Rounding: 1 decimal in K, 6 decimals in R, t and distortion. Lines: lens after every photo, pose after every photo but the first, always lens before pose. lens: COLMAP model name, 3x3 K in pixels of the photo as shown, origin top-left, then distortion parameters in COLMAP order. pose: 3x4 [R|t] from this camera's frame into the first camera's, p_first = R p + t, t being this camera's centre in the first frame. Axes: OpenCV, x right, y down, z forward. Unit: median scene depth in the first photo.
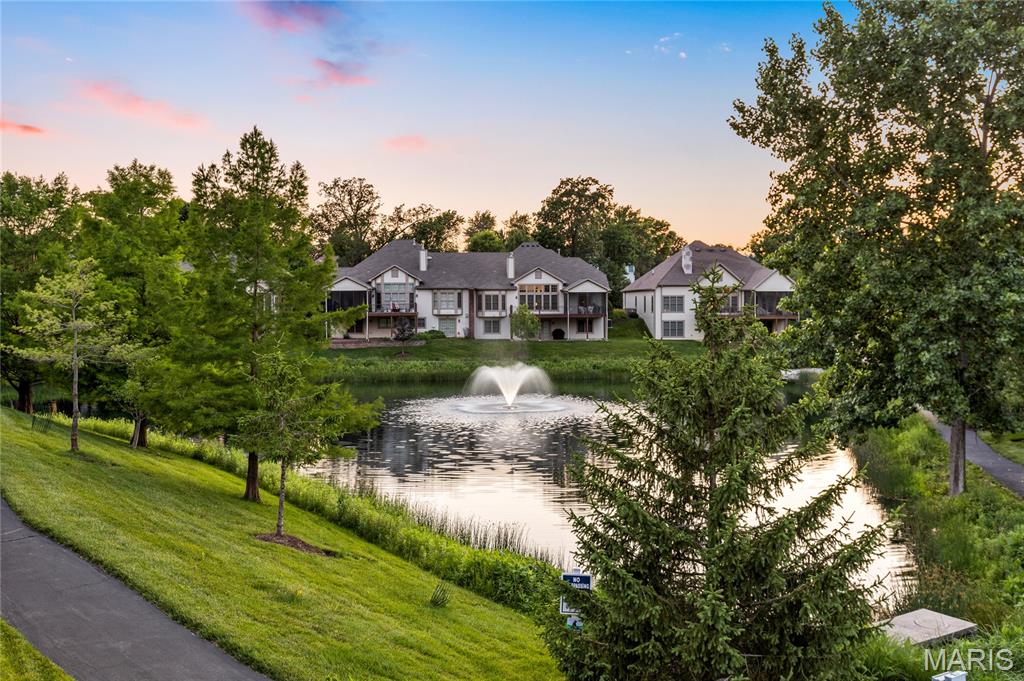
lens RADIAL K [[958.6, 0, 515.2], [0, 958.6, 338.7], [0, 0, 1]] dist [0.014320, 0.000000]
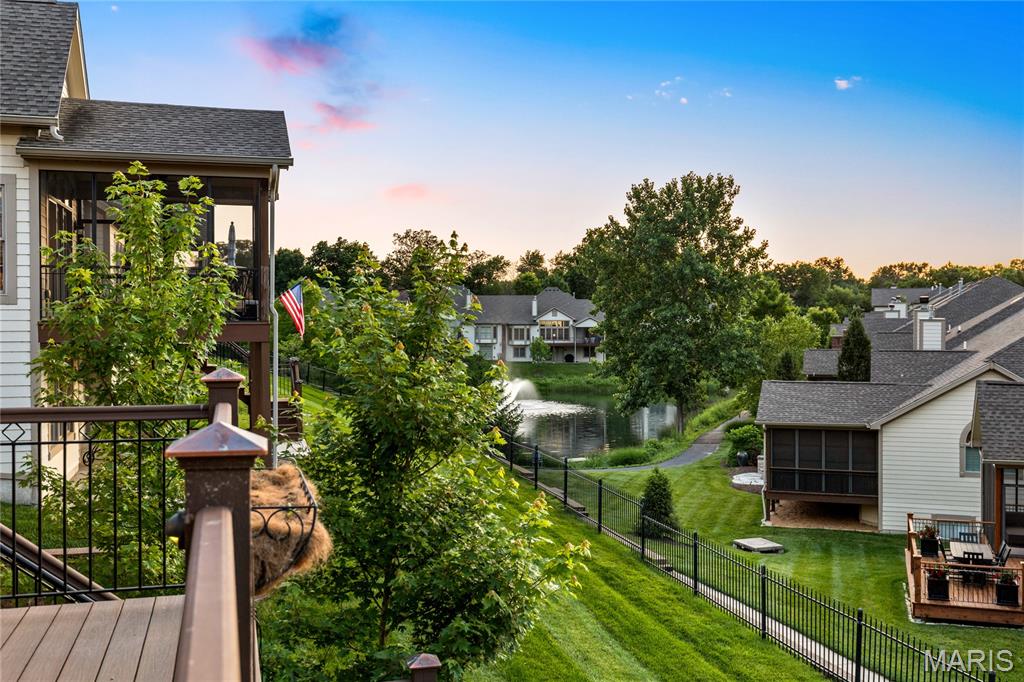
lens RADIAL K [[1013.4, 0, 514.7], [0, 1013.4, 338.3], [0, 0, 1]] dist [0.003983, 0.000000]
pose [[0.996140, 0.004134, -0.087680, 0.092514], [-0.005777, 0.999812, -0.018492, -0.005946], [0.087587, 0.018928, 0.995977, -0.401854]]
